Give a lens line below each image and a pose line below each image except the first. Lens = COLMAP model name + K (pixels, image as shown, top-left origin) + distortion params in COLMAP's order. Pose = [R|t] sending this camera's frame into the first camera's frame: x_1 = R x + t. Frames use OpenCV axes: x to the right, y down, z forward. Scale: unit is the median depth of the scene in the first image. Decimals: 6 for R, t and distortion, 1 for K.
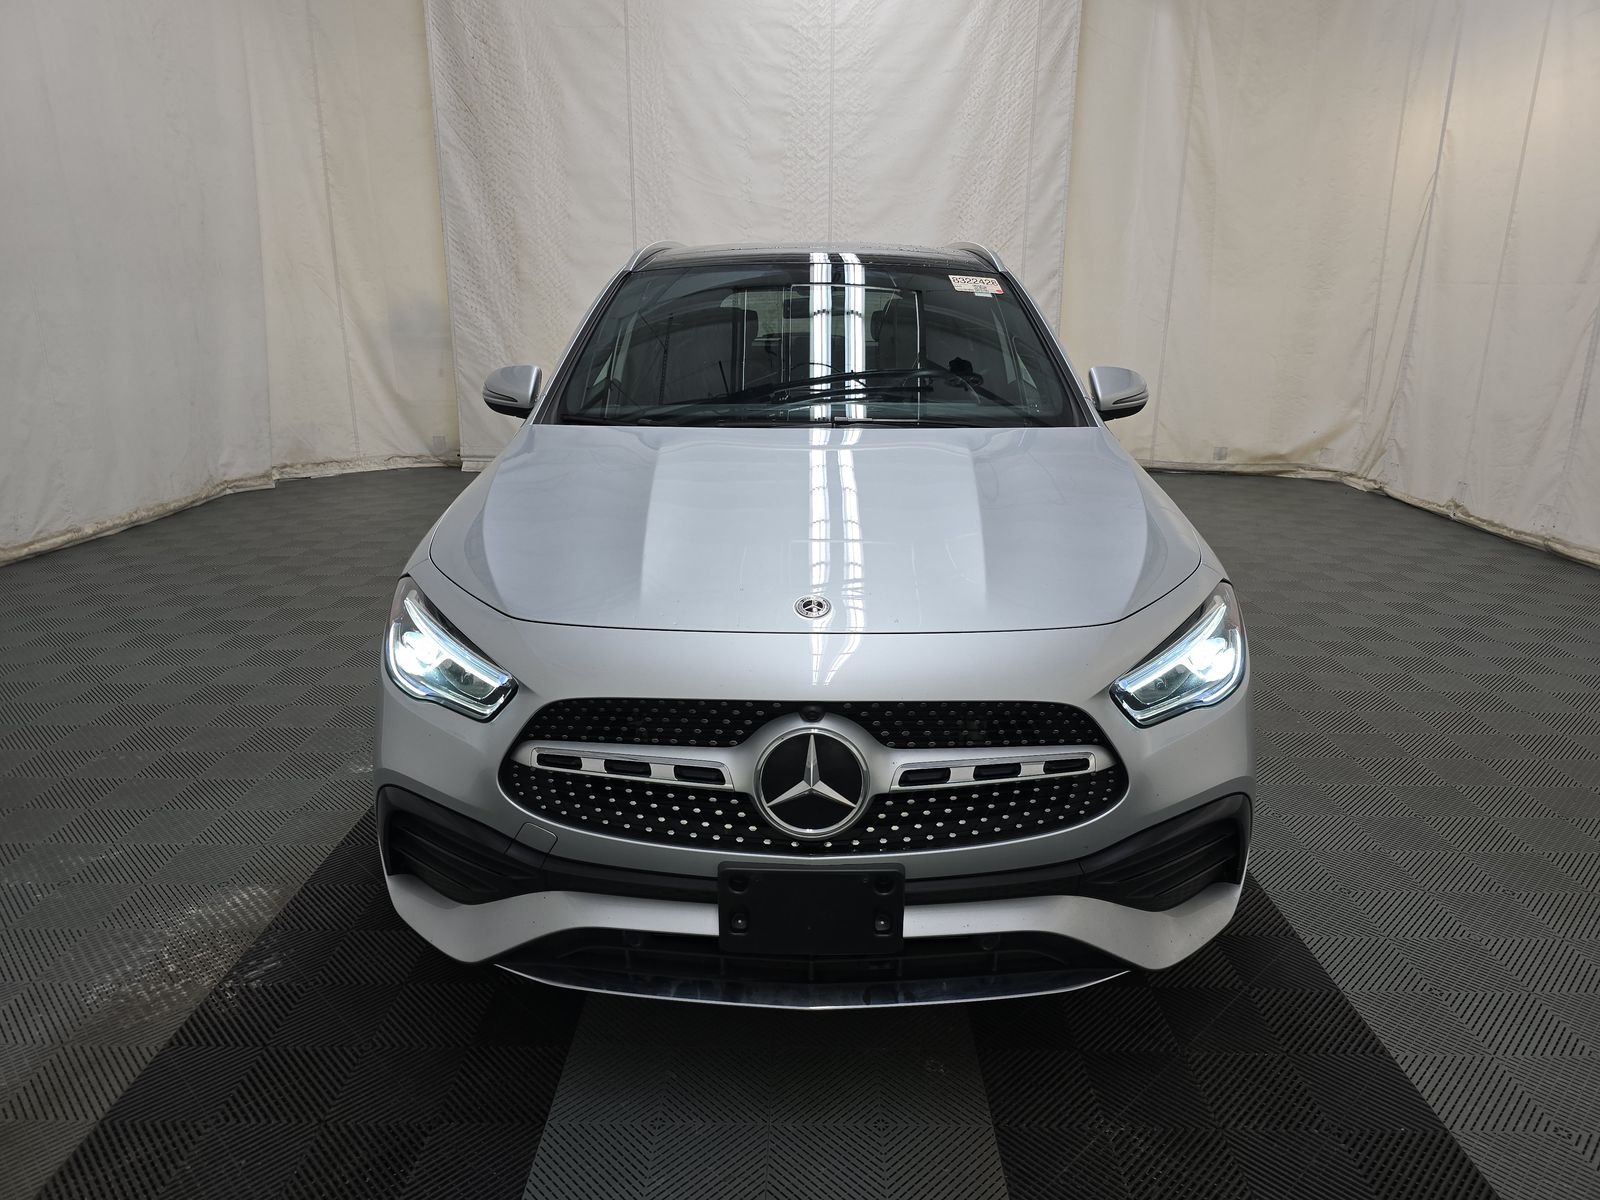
lens RADIAL K [[1043.6, 0, 800.0], [0, 1043.6, 600.0], [0, 0, 1]] dist [0.030723, -0.030797]
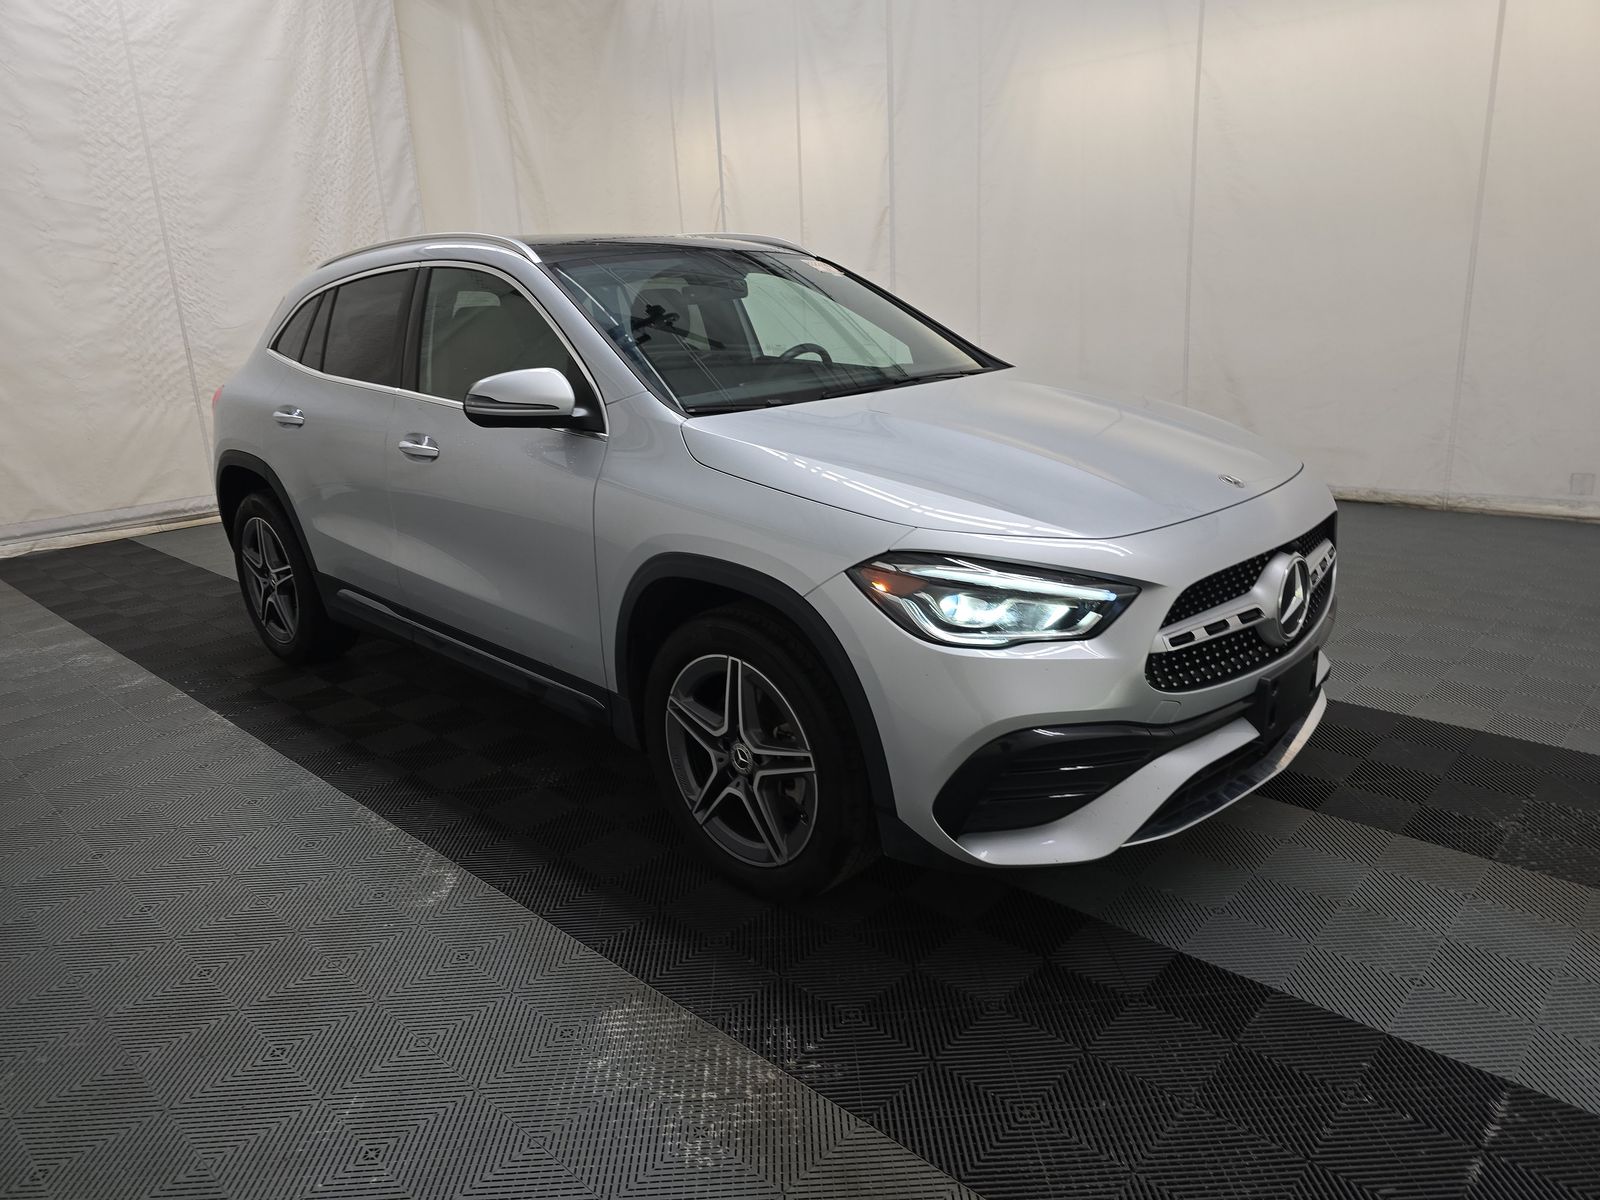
lens RADIAL K [[1043.6, 0, 800.0], [0, 1043.6, 600.0], [0, 0, 1]] dist [0.030723, -0.030797]
pose [[0.677420, -0.242294, 0.694547, -0.288603], [0.248212, 0.964111, 0.094241, -0.025537], [-0.692454, 0.108555, 0.713249, 0.086510]]
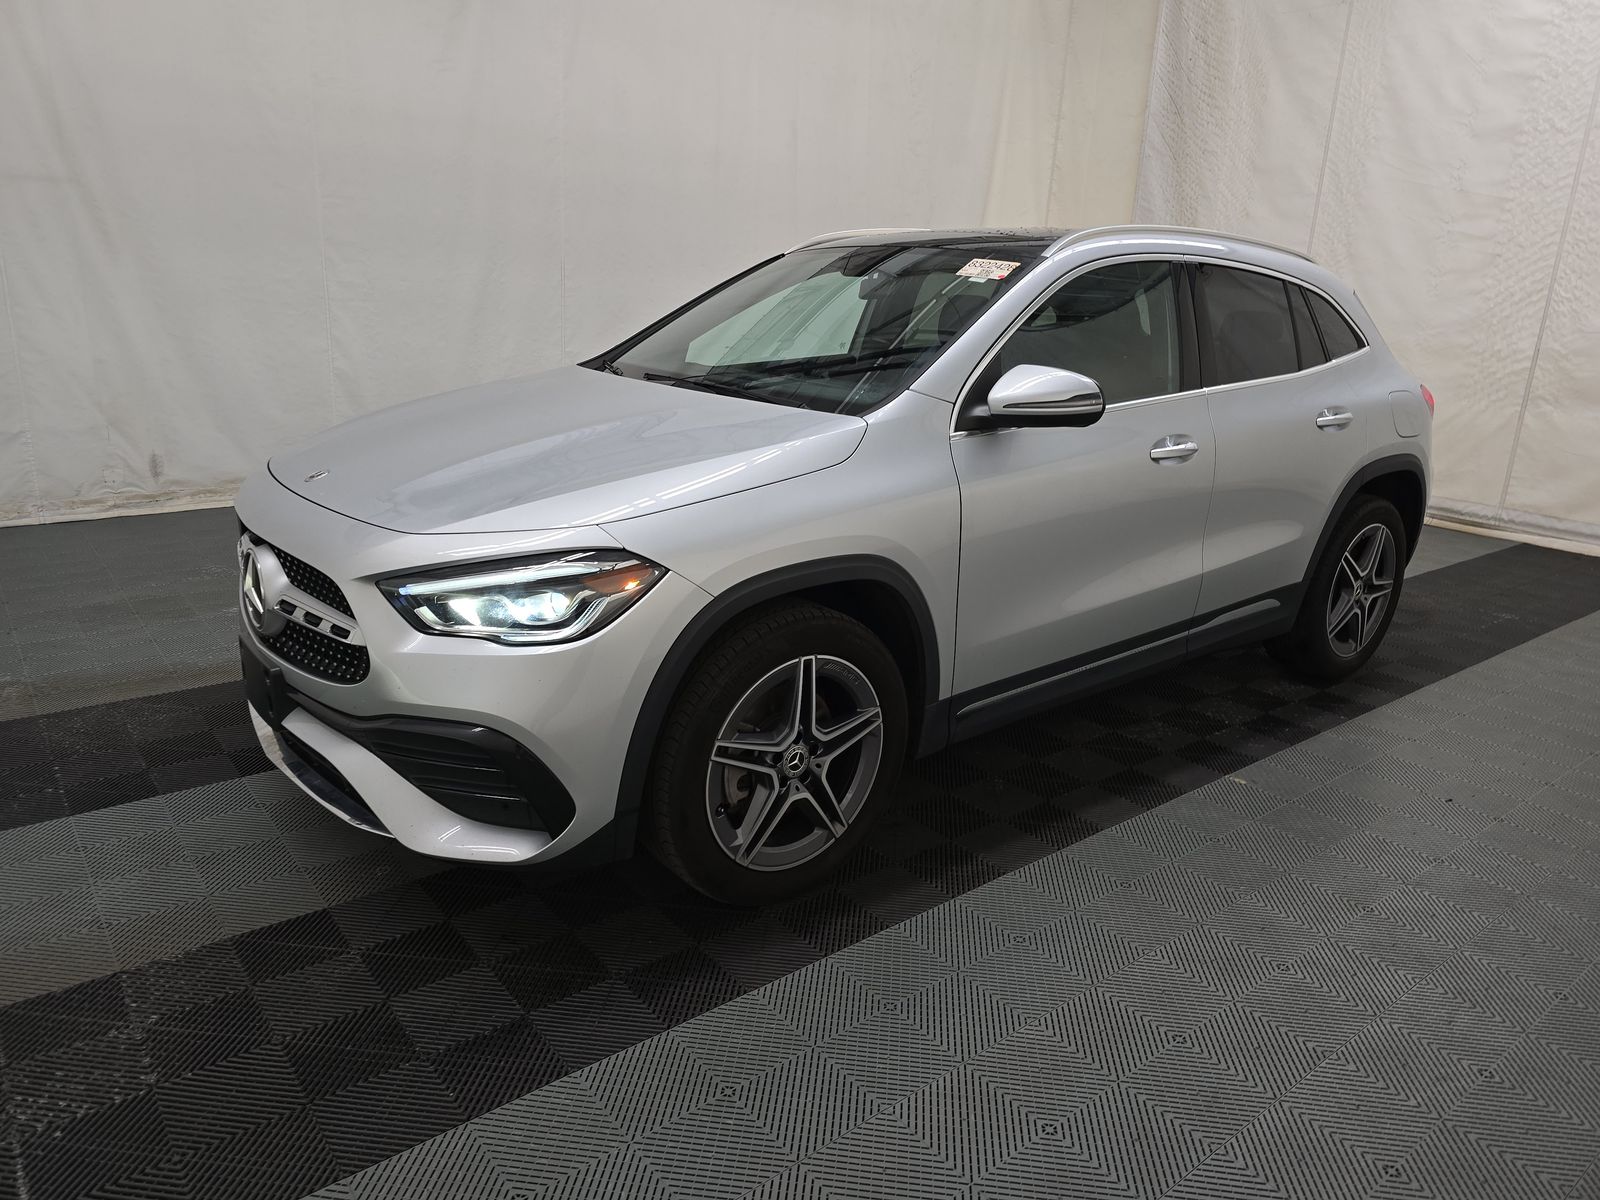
lens RADIAL K [[1043.6, 0, 800.0], [0, 1043.6, 600.0], [0, 0, 1]] dist [0.030723, -0.030797]
pose [[0.624729, 0.246296, -0.740981, 0.322766], [-0.251166, 0.961904, 0.107968, -0.033262], [0.739344, 0.118659, 0.662790, 0.117491]]
